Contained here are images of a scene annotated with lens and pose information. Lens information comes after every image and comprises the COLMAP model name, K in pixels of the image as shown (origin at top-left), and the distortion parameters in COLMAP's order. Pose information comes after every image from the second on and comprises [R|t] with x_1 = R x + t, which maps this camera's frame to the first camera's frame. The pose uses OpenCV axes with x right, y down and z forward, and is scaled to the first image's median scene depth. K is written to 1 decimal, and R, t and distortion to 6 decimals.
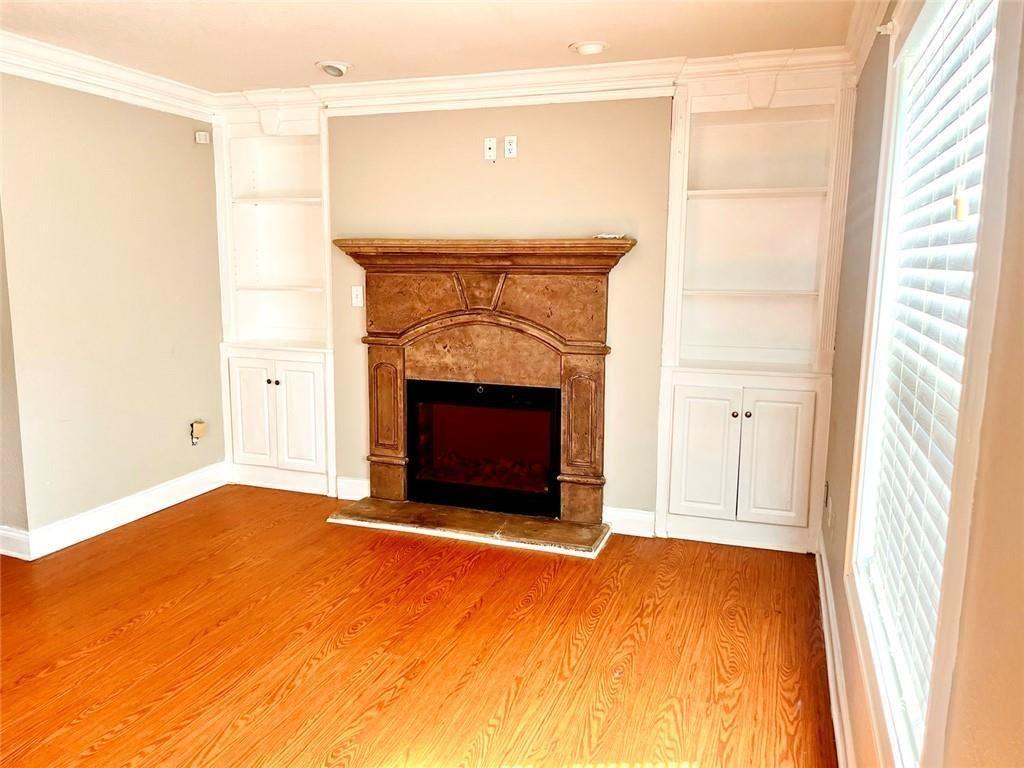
lens RADIAL K [[776.6, 0, 508.5], [0, 776.6, 383.9], [0, 0, 1]] dist [0.065928, -0.088054]
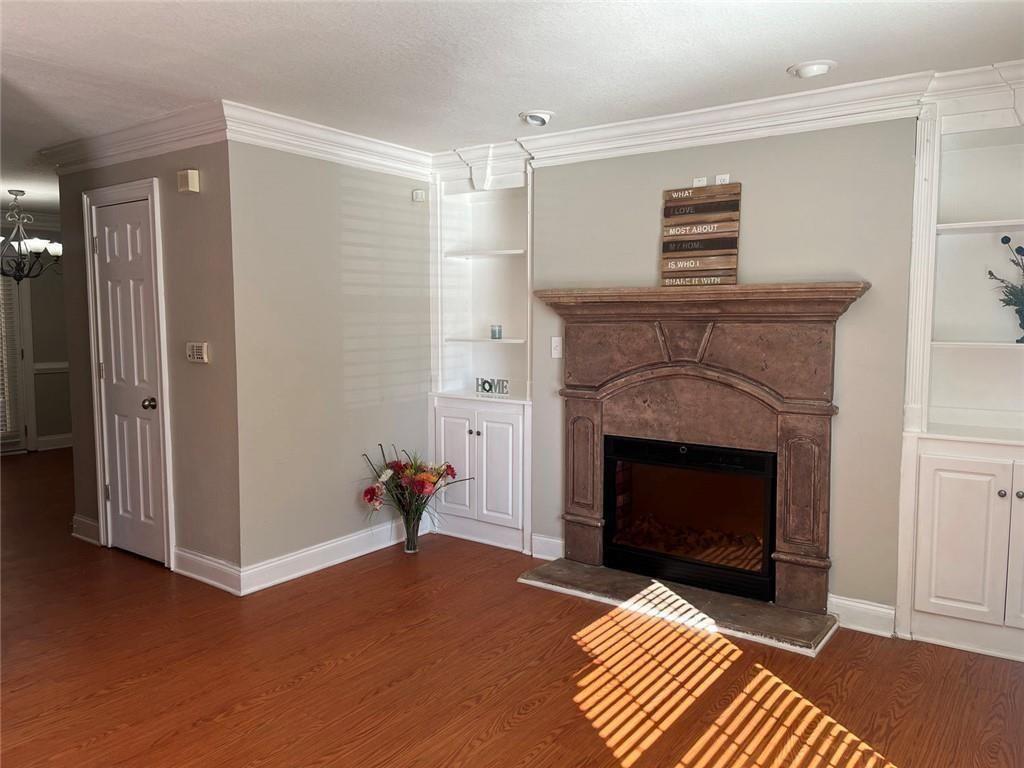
lens RADIAL K [[776.6, 0, 516.9], [0, 776.6, 378.4], [0, 0, 1]] dist [0.065928, -0.088054]
pose [[0.959961, 0.015274, -0.279715, 0.031530], [-0.035977, 0.996966, -0.069030, -0.005786], [0.277812, 0.076330, 0.957598, 0.068995]]
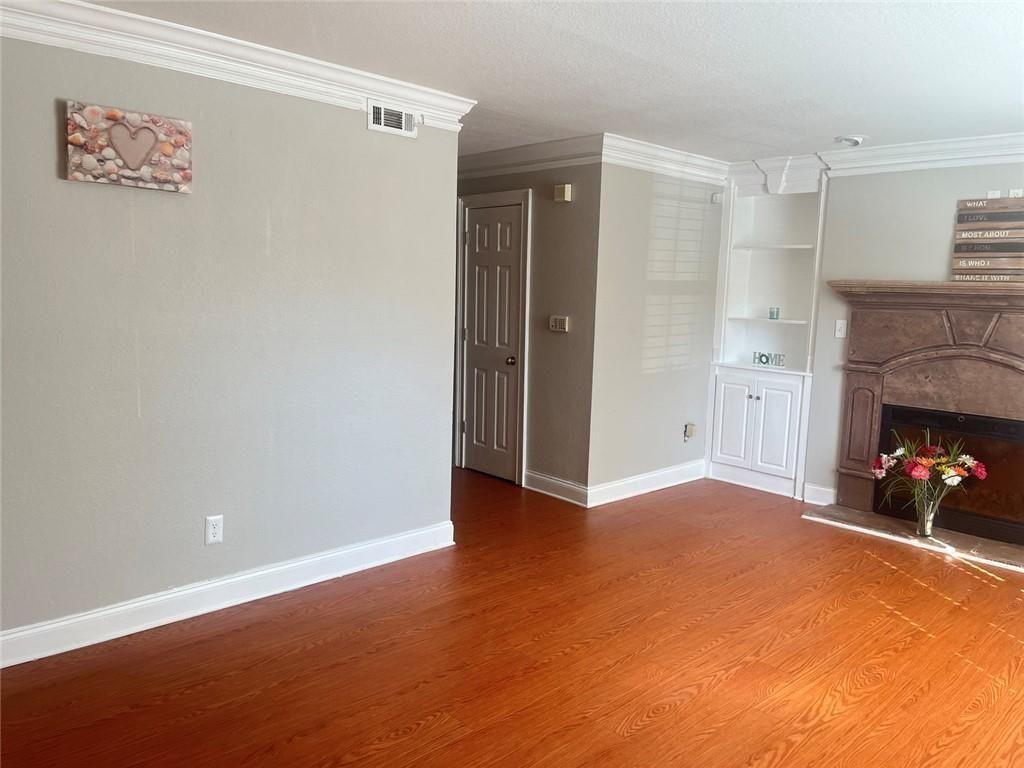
lens RADIAL K [[776.6, 0, 511.7], [0, 776.6, 385.2], [0, 0, 1]] dist [0.065928, -0.088054]
pose [[0.890063, 0.074590, -0.449694, -0.108188], [-0.090905, 0.995750, -0.014762, 0.035133], [0.446682, 0.054018, 0.893061, -0.272416]]
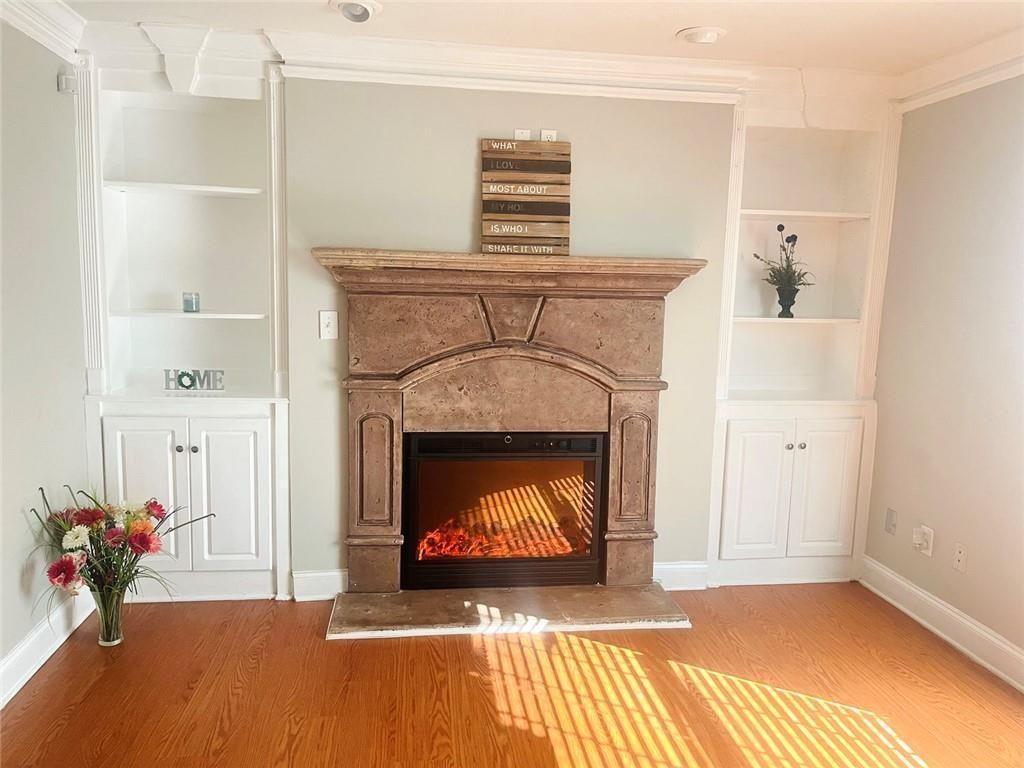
lens RADIAL K [[776.6, 0, 515.1], [0, 776.6, 390.8], [0, 0, 1]] dist [0.065928, -0.088054]
pose [[0.889659, -0.048520, 0.454040, -0.406883], [0.053098, 0.998586, 0.002670, -0.046392], [-0.453528, 0.021734, 0.890977, 0.283891]]
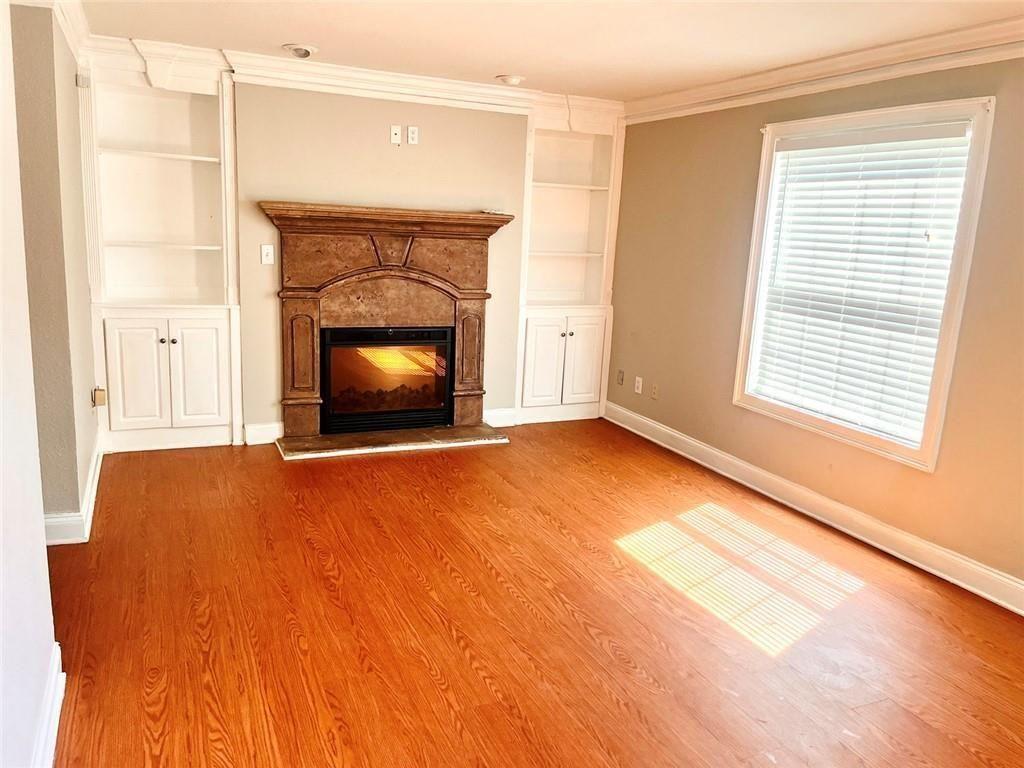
lens RADIAL K [[776.6, 0, 519.3], [0, 776.6, 382.3], [0, 0, 1]] dist [0.065928, -0.088054]
pose [[0.719045, -0.114583, 0.685452, -0.765414], [0.066555, 0.993134, 0.096200, -0.018624], [-0.691769, -0.023552, 0.721735, -0.031232]]
